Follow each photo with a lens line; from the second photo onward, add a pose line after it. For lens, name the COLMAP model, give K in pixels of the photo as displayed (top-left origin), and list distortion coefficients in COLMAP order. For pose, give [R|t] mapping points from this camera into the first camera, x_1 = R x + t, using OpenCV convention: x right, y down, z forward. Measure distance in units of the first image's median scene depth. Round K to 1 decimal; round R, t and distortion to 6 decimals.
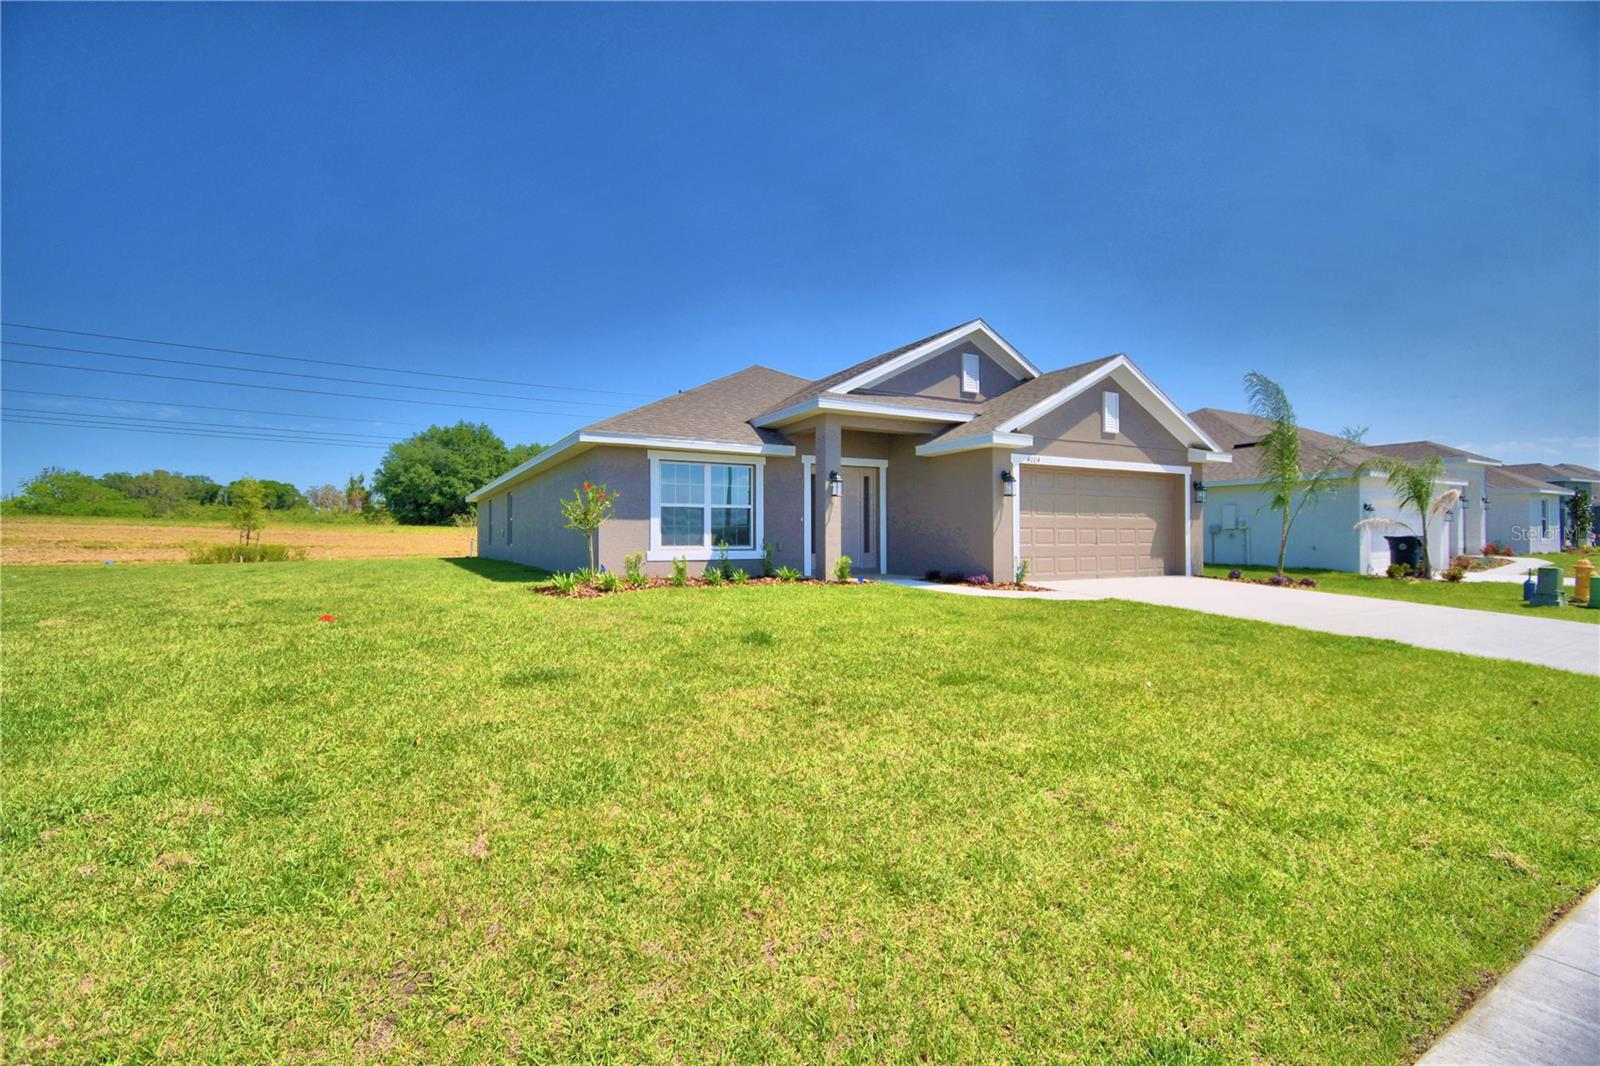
lens RADIAL K [[709.1, 0, 778.2], [0, 709.1, 533.5], [0, 0, 1]] dist [0.001817, -0.000122]
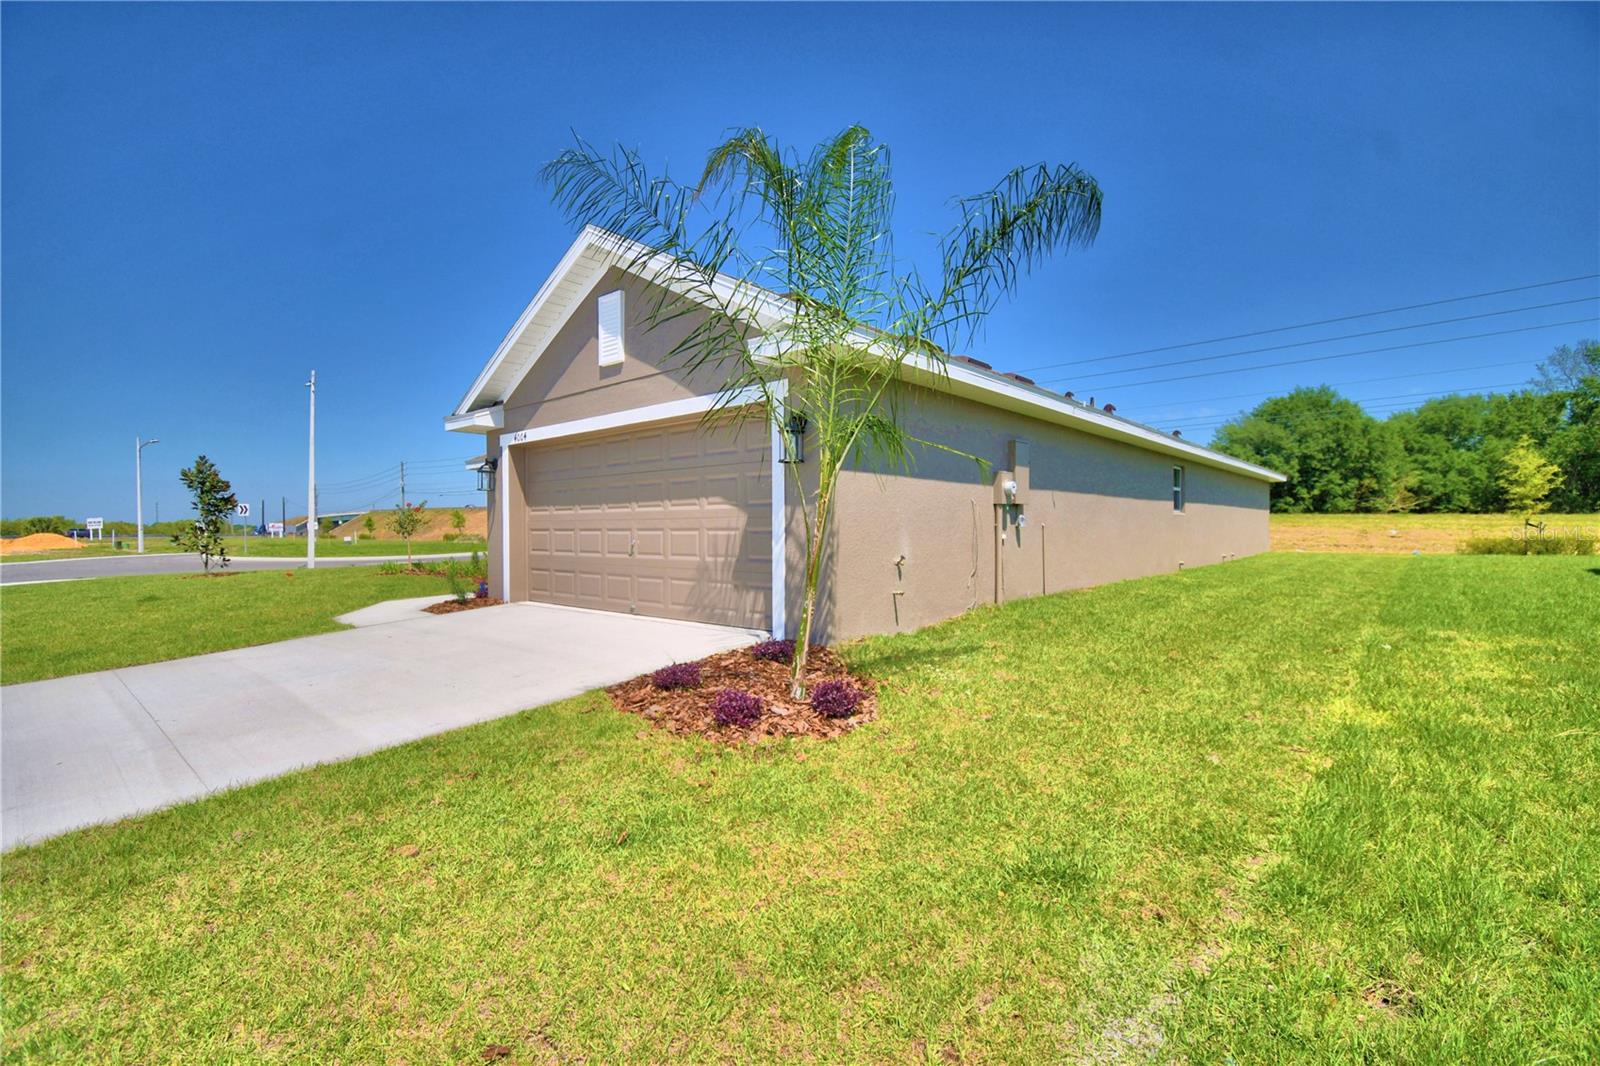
lens RADIAL K [[709.1, 0, 778.2], [0, 709.1, 533.5], [0, 0, 1]] dist [0.001817, -0.000122]
pose [[0.329055, 0.006190, -0.944290, 1.056872], [0.006027, 0.999944, 0.008655, -0.008125], [0.944291, -0.008539, 0.329000, 0.933803]]
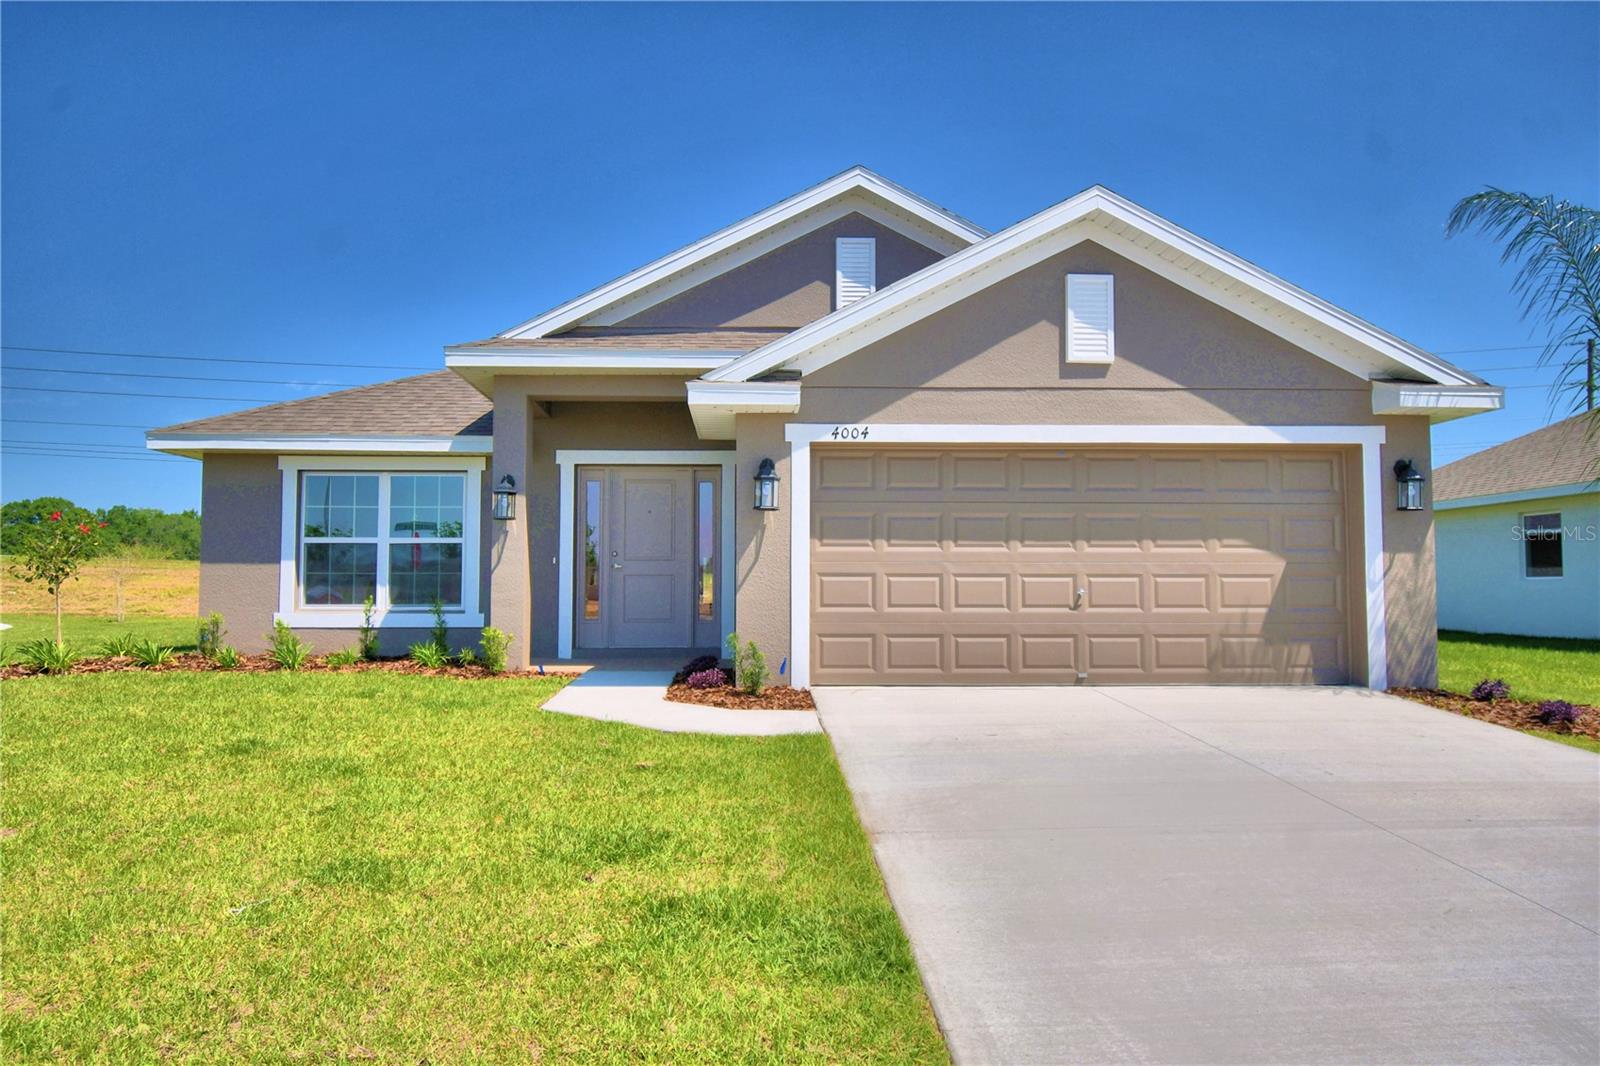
lens RADIAL K [[1023.9, 0, 800.0], [0, 1023.9, 533.0], [0, 0, 1]] dist [0.006777, 0.001030]
pose [[0.894715, -0.021378, -0.446125, 0.590426], [-0.001112, 0.998744, -0.050090, -0.000975], [0.446635, 0.045312, 0.893568, 0.338966]]
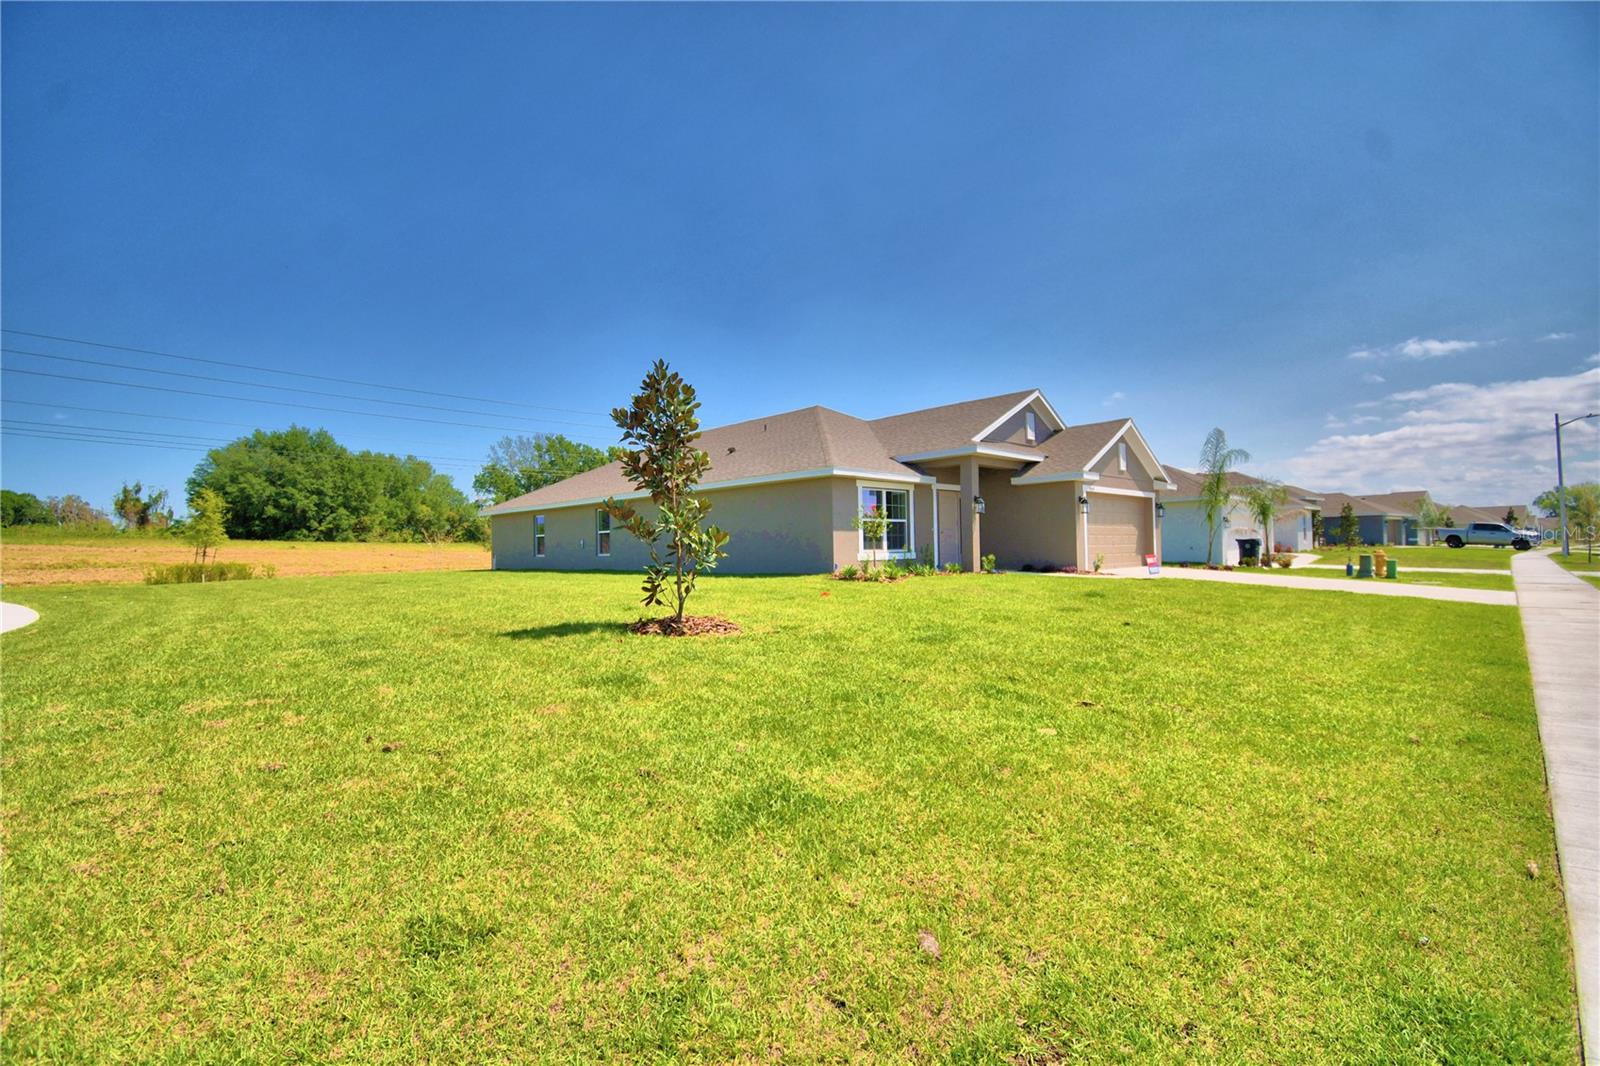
lens RADIAL K [[709.1, 0, 778.2], [0, 709.1, 533.5], [0, 0, 1]] dist [0.001817, -0.000122]
pose [[0.966043, -0.008469, 0.258244, -0.610901], [0.012793, 0.999805, -0.015068, 0.003484], [-0.258065, 0.017860, 0.965962, -0.246187]]
